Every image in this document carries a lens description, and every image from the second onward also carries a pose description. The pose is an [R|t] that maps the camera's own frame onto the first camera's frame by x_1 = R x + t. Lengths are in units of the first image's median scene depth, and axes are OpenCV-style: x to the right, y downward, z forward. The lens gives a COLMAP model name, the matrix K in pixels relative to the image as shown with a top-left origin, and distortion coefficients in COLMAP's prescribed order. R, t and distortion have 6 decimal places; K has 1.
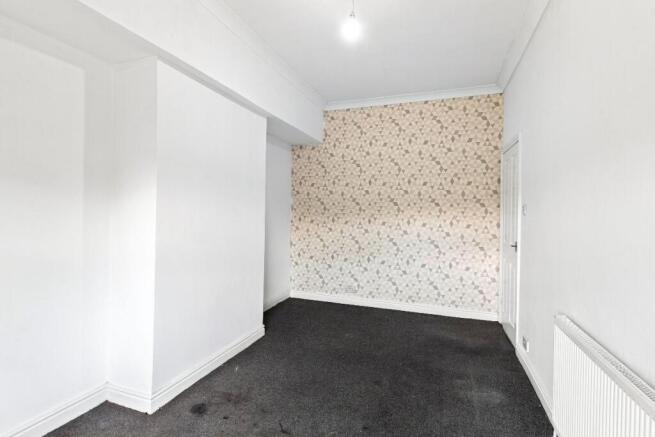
lens RADIAL K [[304.6, 0, 328.6], [0, 304.6, 216.8], [0, 0, 1]] dist [0.003131, 0.001381]
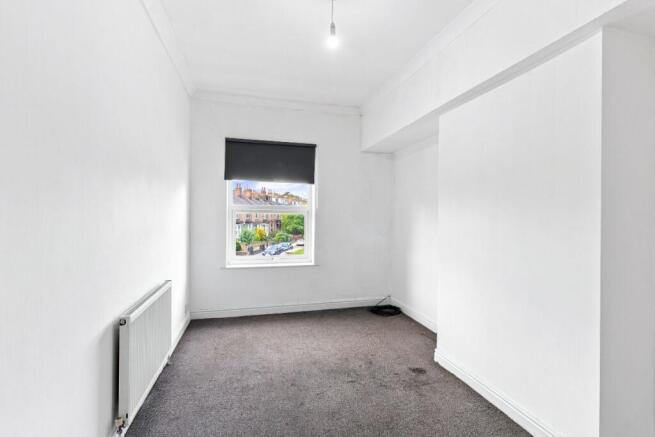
lens RADIAL K [[304.6, 0, 329.0], [0, 304.6, 216.1], [0, 0, 1]] dist [0.003131, 0.001381]
pose [[-0.815064, -0.023232, -0.578905, 0.640039], [-0.027222, 0.999628, -0.001789, -0.023768], [0.578731, 0.014301, -0.815393, 1.756901]]
